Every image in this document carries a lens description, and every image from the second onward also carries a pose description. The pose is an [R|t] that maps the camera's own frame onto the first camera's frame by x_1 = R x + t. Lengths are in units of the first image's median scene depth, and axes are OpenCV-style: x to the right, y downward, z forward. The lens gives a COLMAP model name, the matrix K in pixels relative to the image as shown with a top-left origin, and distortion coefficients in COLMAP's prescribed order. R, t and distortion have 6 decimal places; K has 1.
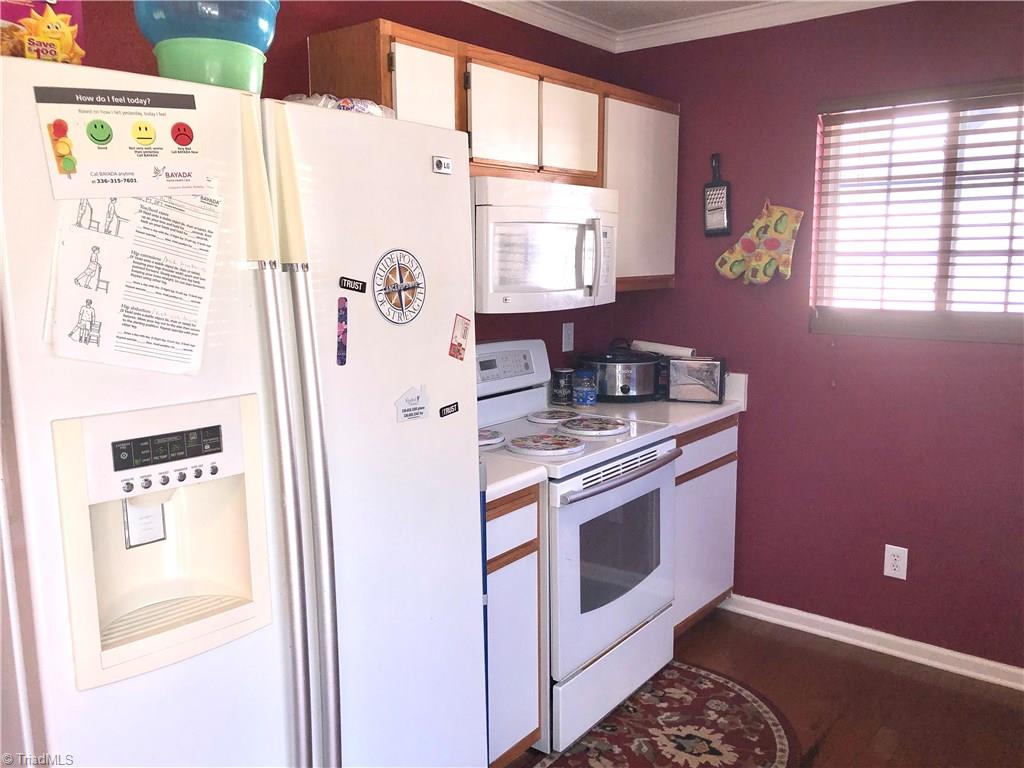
lens RADIAL K [[830.3, 0, 518.8], [0, 830.3, 382.2], [0, 0, 1]] dist [0.028144, -0.020594]
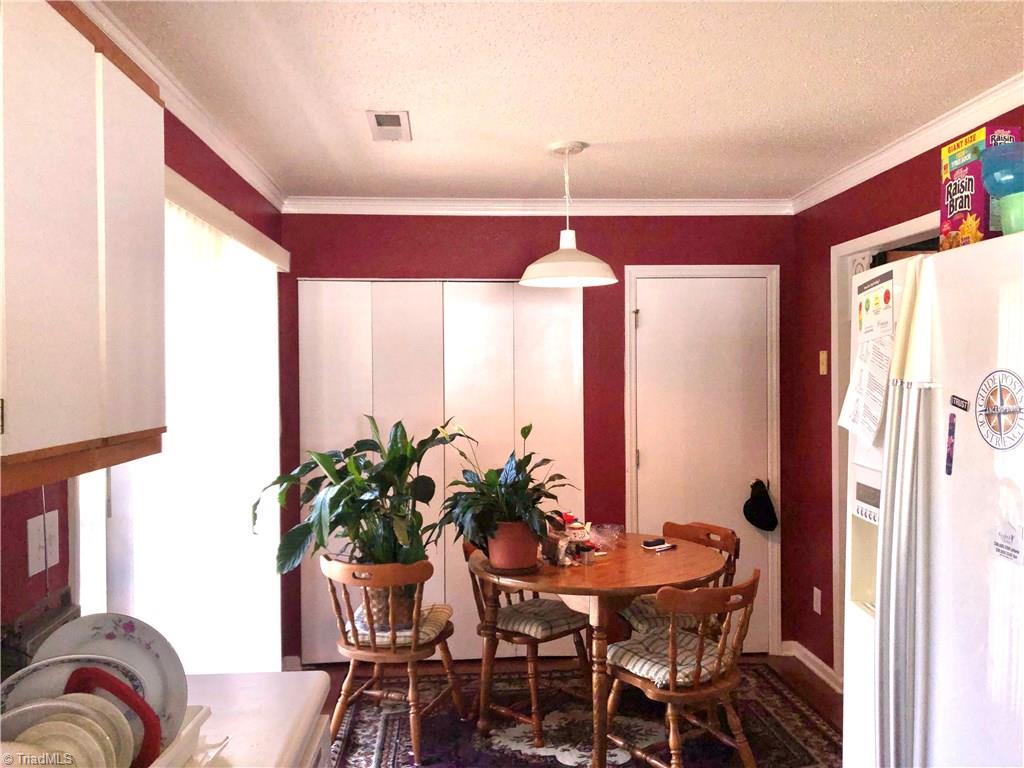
lens RADIAL K [[830.3, 0, 512.1], [0, 830.3, 384.8], [0, 0, 1]] dist [0.028144, -0.020594]
pose [[-0.739017, 0.018224, -0.673440, 0.519697], [-0.094643, 0.986912, 0.130567, -0.123834], [0.667005, 0.160227, -0.727620, 0.763731]]
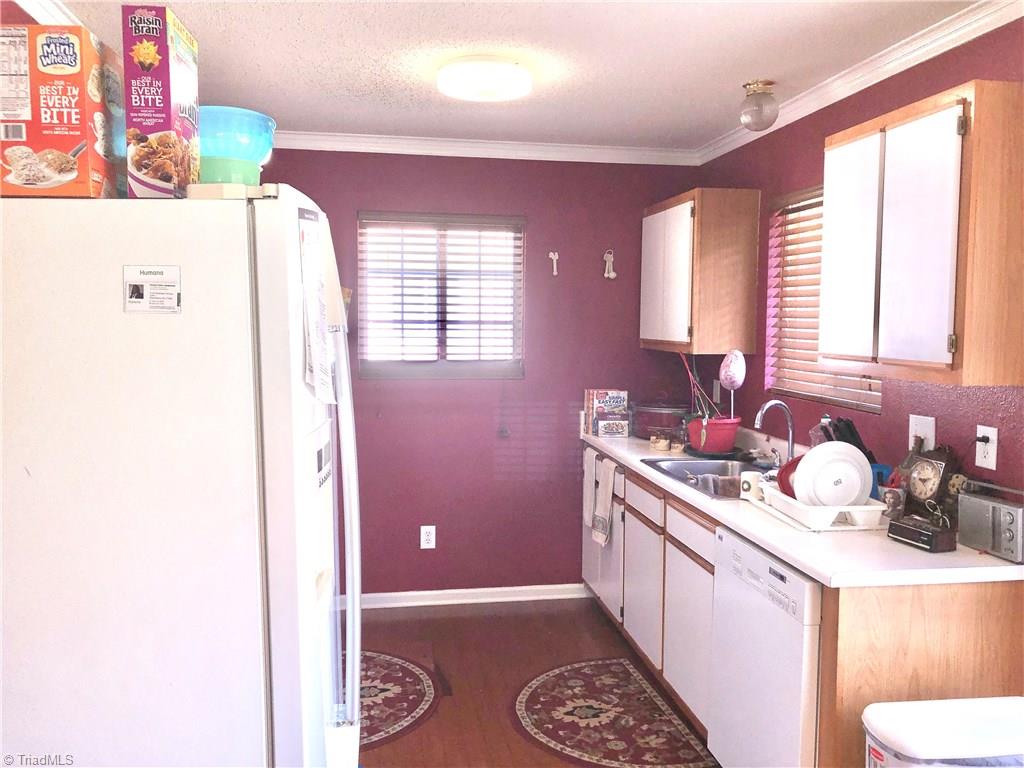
lens RADIAL K [[830.3, 0, 506.1], [0, 830.3, 367.2], [0, 0, 1]] dist [0.028144, -0.020594]
pose [[0.673033, -0.029031, 0.739043, -0.571238], [0.097235, 0.994030, -0.049503, 0.012964], [-0.733193, 0.105178, 0.671837, -0.088555]]
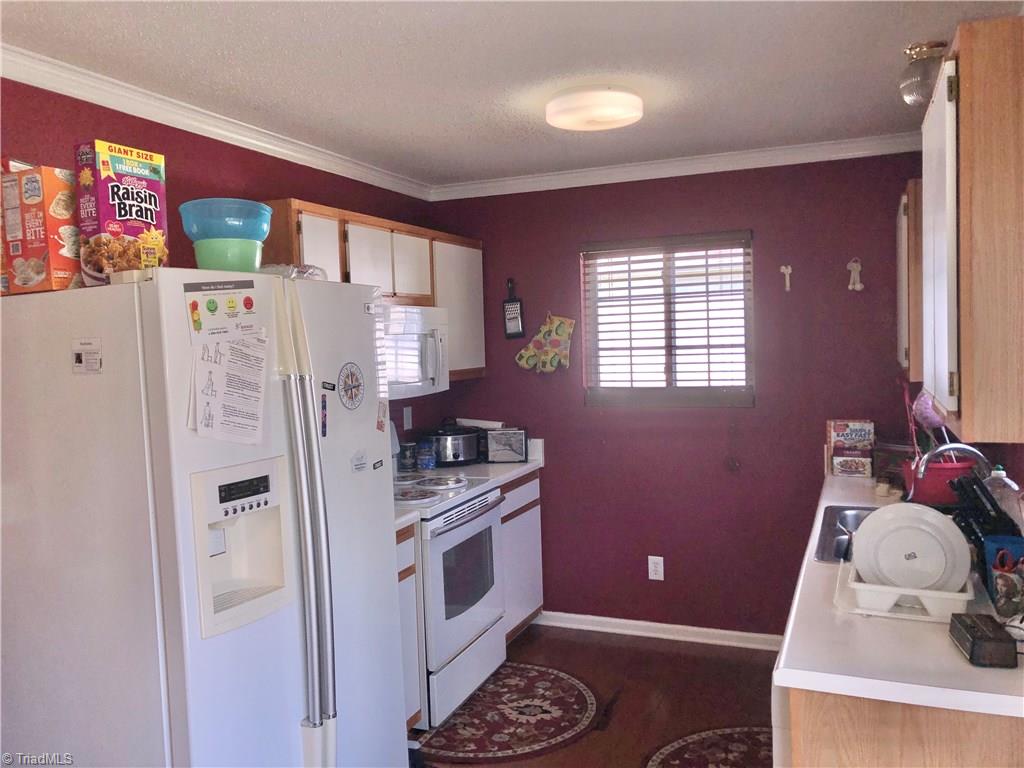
lens RADIAL K [[830.3, 0, 512.5], [0, 830.3, 381.1], [0, 0, 1]] dist [0.028144, -0.020594]
pose [[0.963013, -0.037042, 0.266898, -0.156461], [0.064496, 0.993401, -0.094844, 0.026093], [-0.261623, 0.108549, 0.959047, -0.343719]]
